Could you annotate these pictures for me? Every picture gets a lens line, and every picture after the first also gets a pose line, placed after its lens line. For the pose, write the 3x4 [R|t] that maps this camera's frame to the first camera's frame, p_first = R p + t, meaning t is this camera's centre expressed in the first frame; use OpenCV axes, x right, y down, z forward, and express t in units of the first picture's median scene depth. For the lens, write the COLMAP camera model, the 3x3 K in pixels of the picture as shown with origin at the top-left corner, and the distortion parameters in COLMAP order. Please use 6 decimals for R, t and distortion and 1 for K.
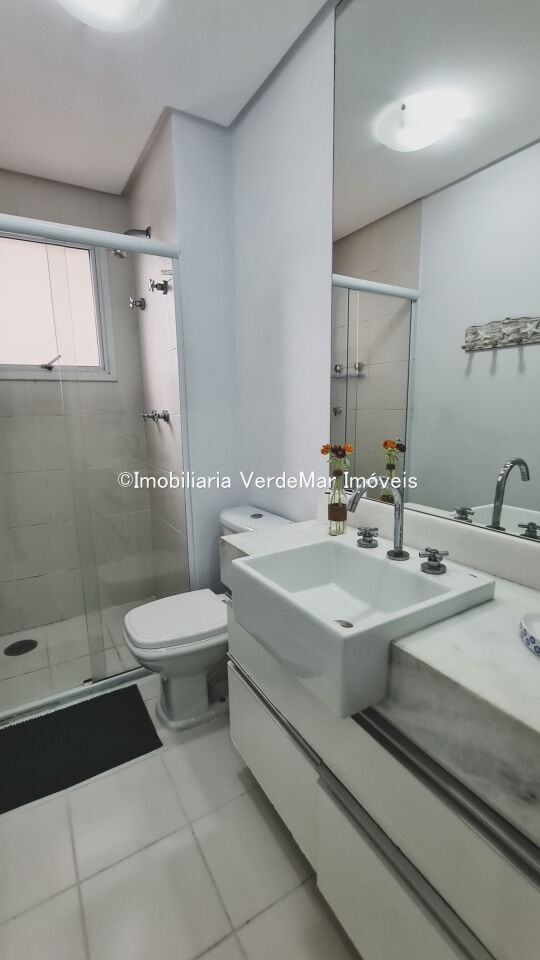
lens RADIAL K [[393.9, 0, 271.4], [0, 393.9, 479.8], [0, 0, 1]] dist [0.000091, -0.000018]
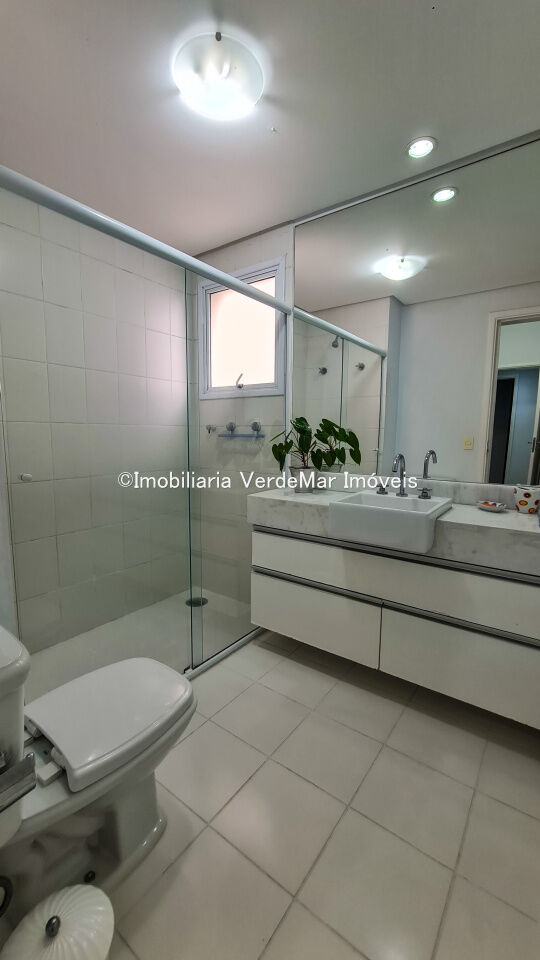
lens RADIAL K [[393.9, 0, 268.3], [0, 393.9, 480.5], [0, 0, 1]] dist [0.000091, -0.000018]
pose [[0.909304, -0.033462, 0.414785, -1.174661], [0.065704, 0.995804, -0.063703, 0.217075], [-0.410913, 0.085178, 0.907687, -0.518952]]
